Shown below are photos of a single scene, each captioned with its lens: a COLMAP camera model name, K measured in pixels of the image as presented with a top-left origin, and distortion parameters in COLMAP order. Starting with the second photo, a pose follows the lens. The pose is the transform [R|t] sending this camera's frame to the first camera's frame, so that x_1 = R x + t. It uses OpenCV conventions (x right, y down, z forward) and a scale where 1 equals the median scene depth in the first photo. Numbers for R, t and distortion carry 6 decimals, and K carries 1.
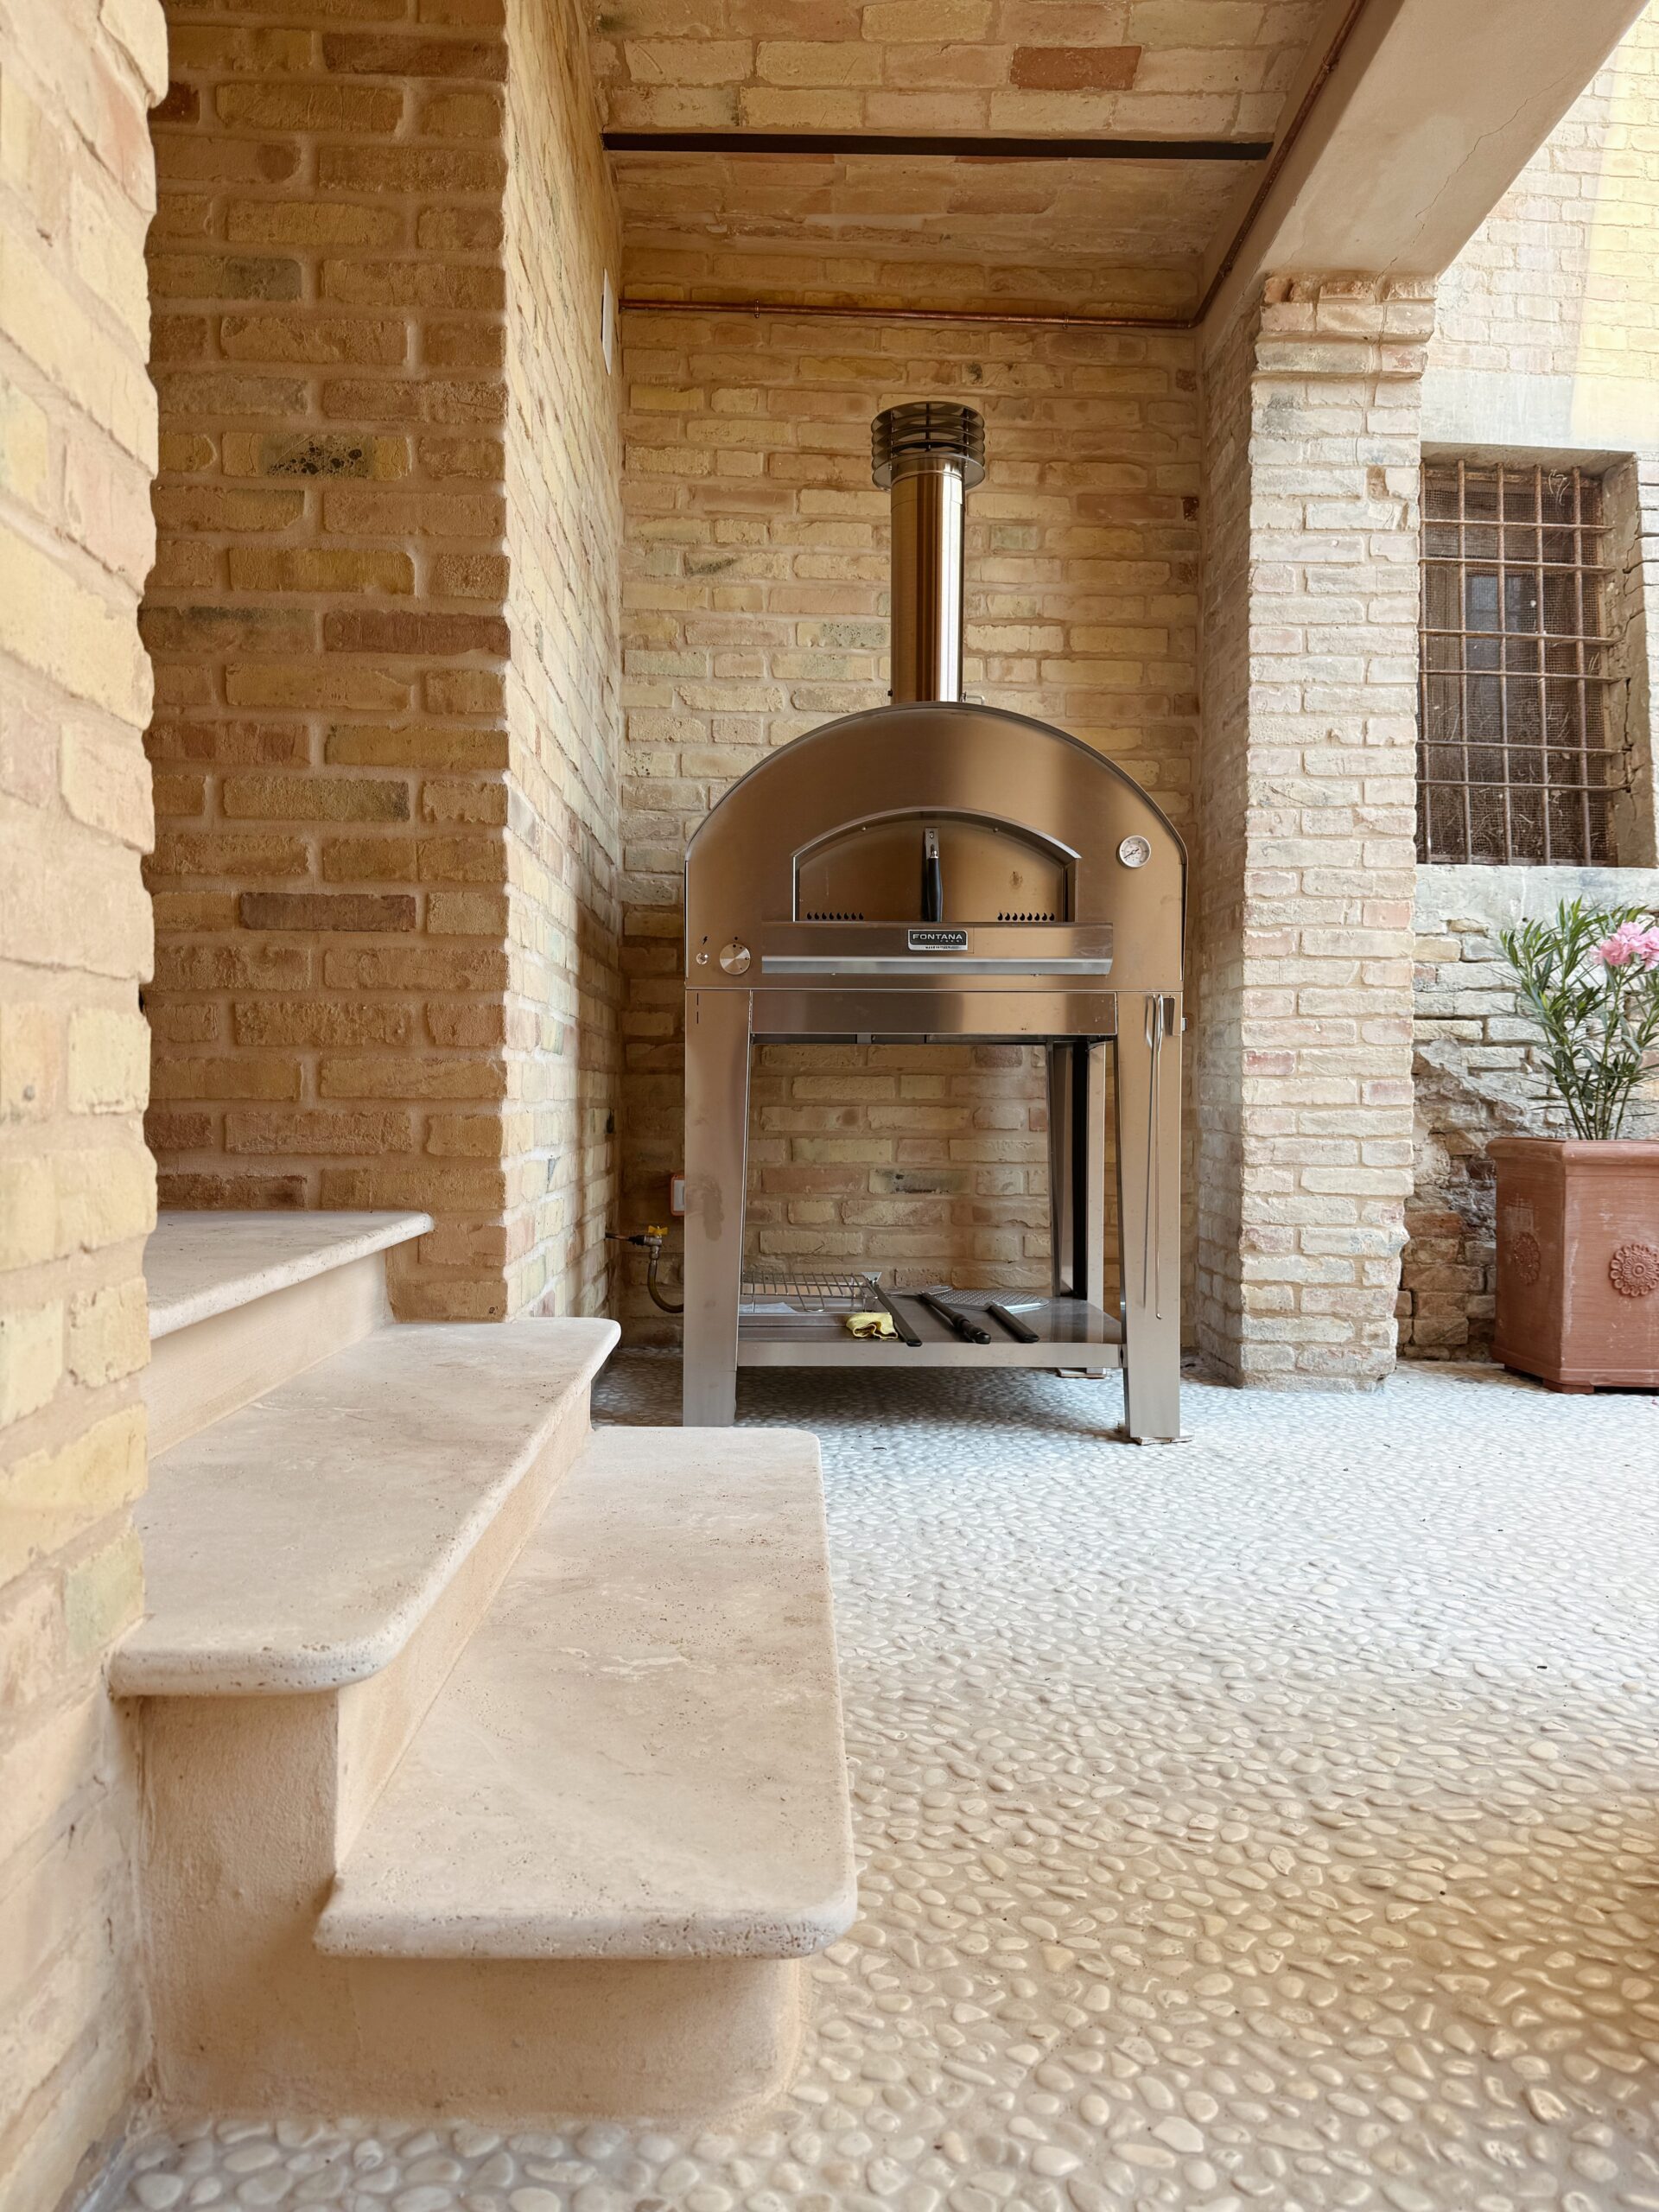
lens RADIAL K [[1559.6, 0, 829.5], [0, 1559.6, 1106.0], [0, 0, 1]] dist [0.000909, -0.004615]
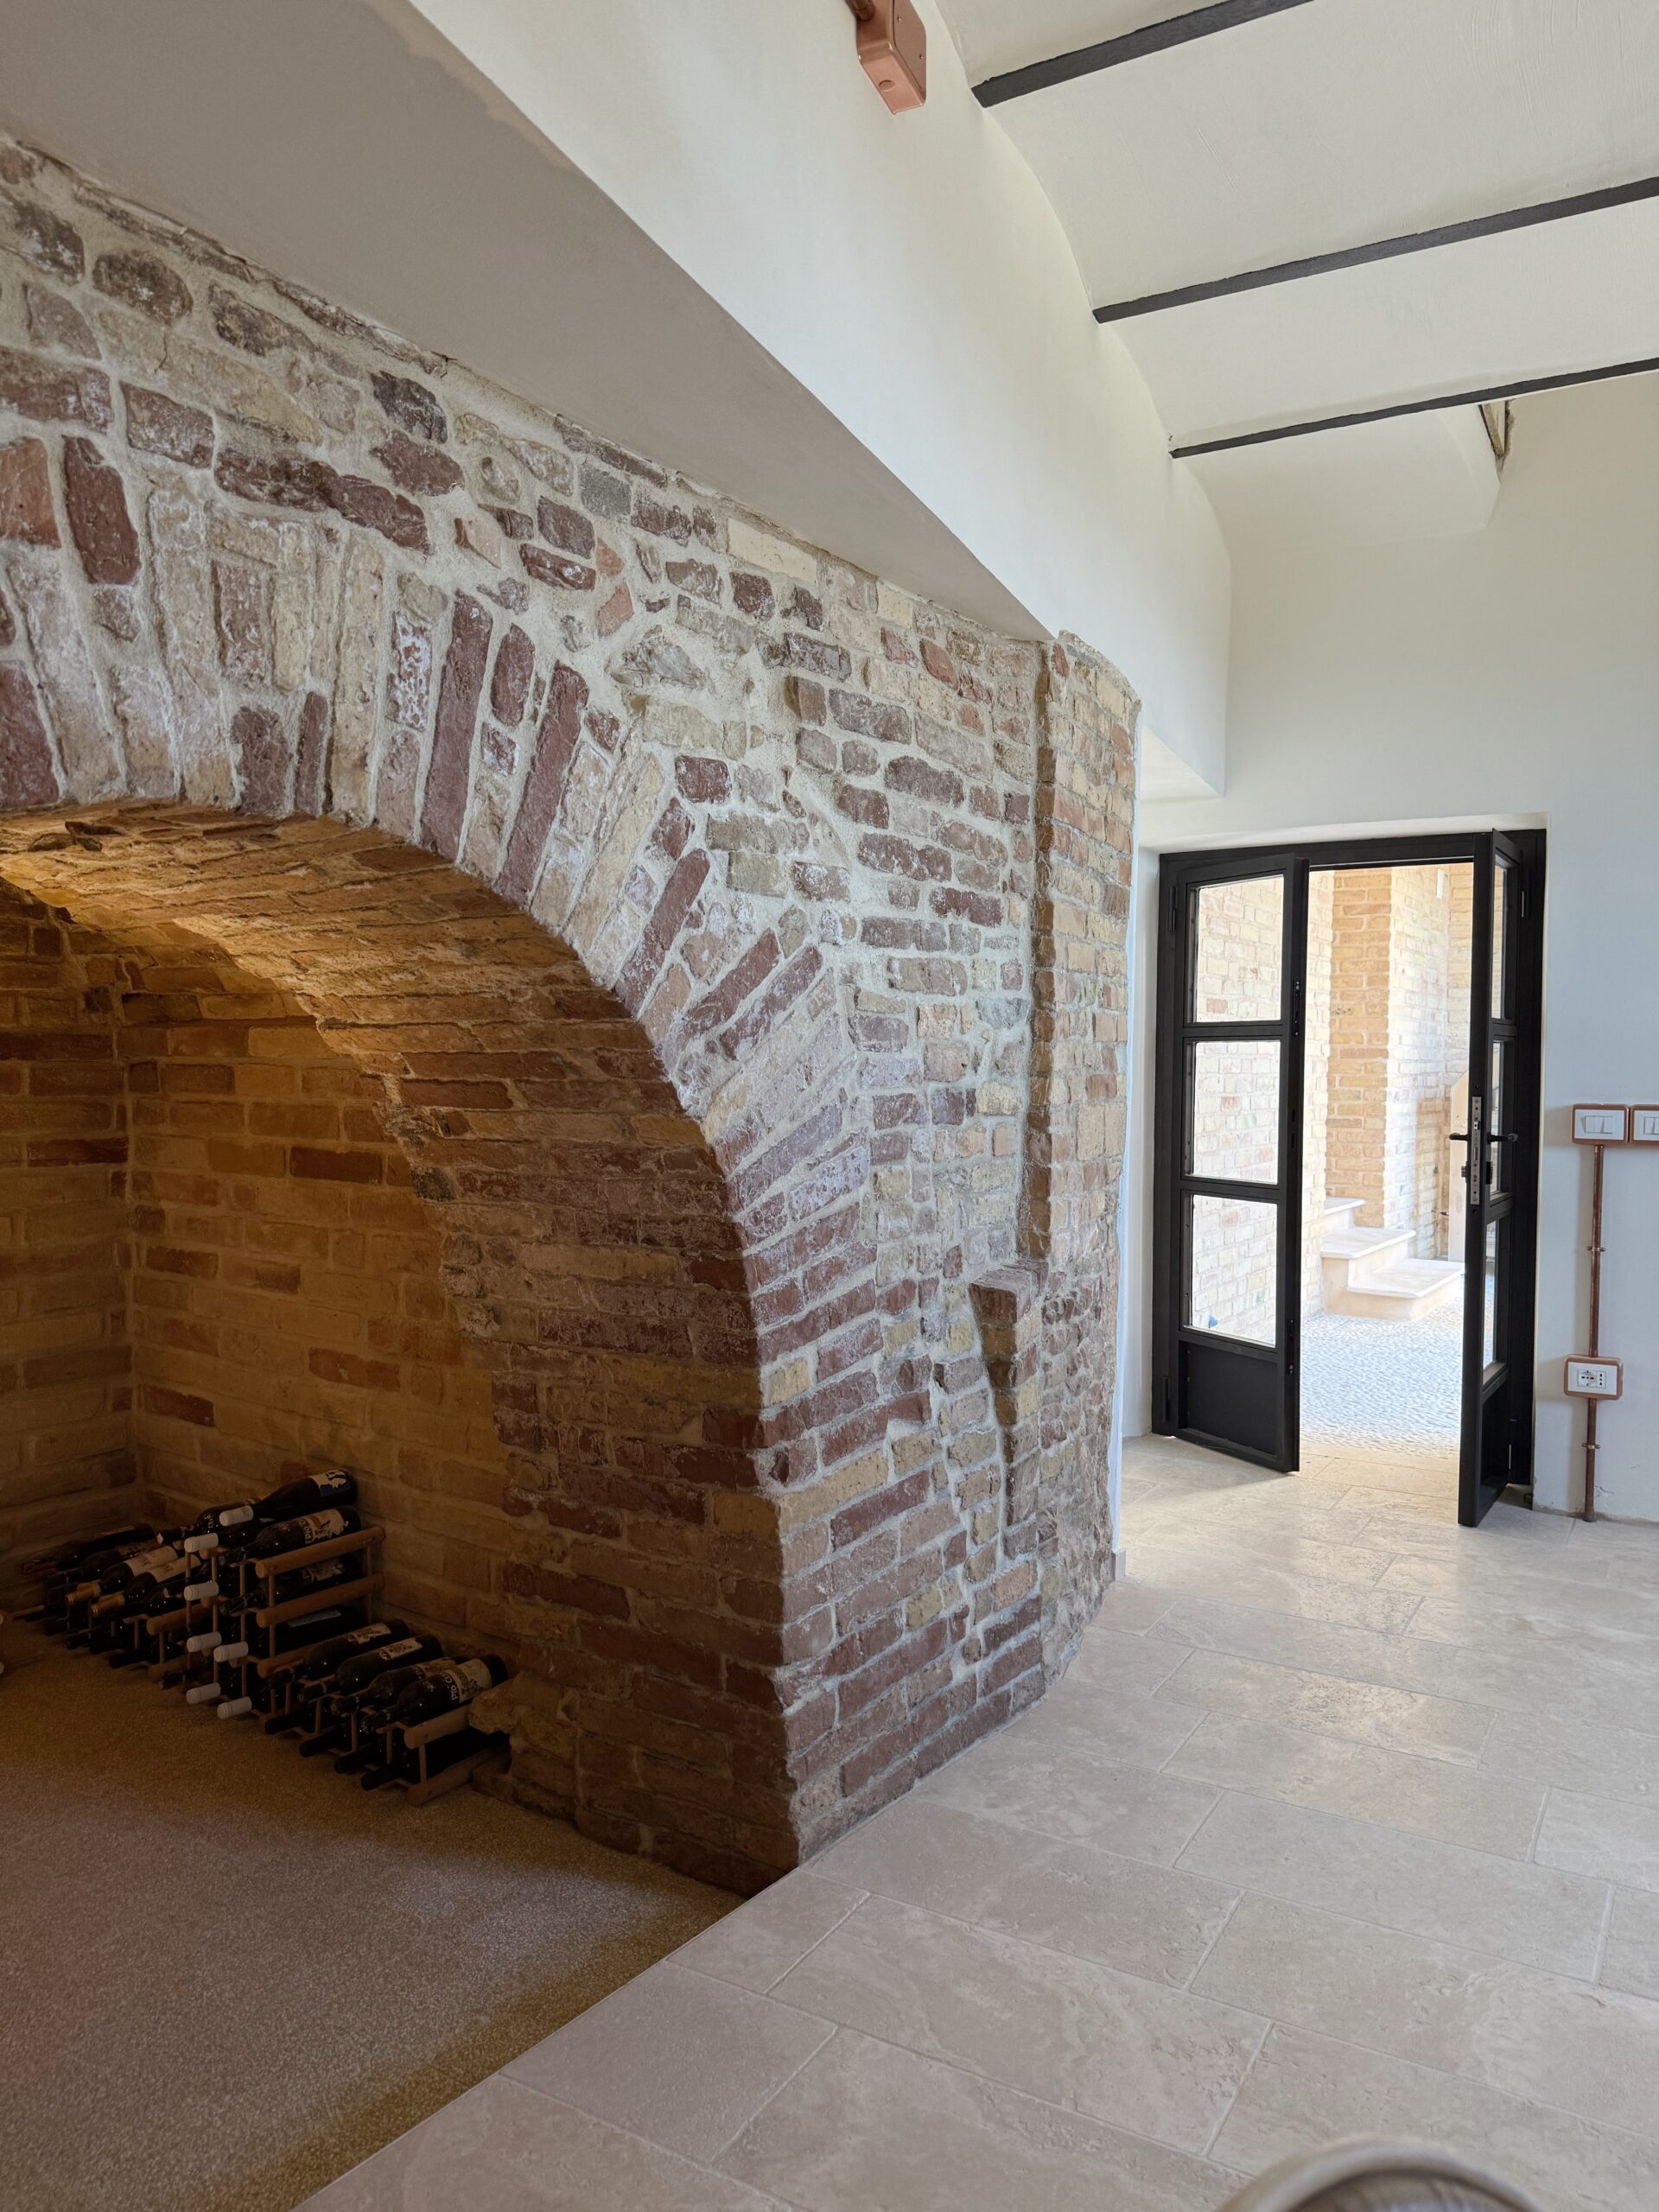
lens RADIAL K [[1559.6, 0, 829.5], [0, 1559.6, 1106.0], [0, 0, 1]] dist [0.000909, -0.004615]
pose [[0.833716, 0.026527, -0.551555, 0.787848], [-0.018331, 0.999624, 0.020369, -0.223784], [0.551888, -0.006872, 0.833890, -3.040274]]
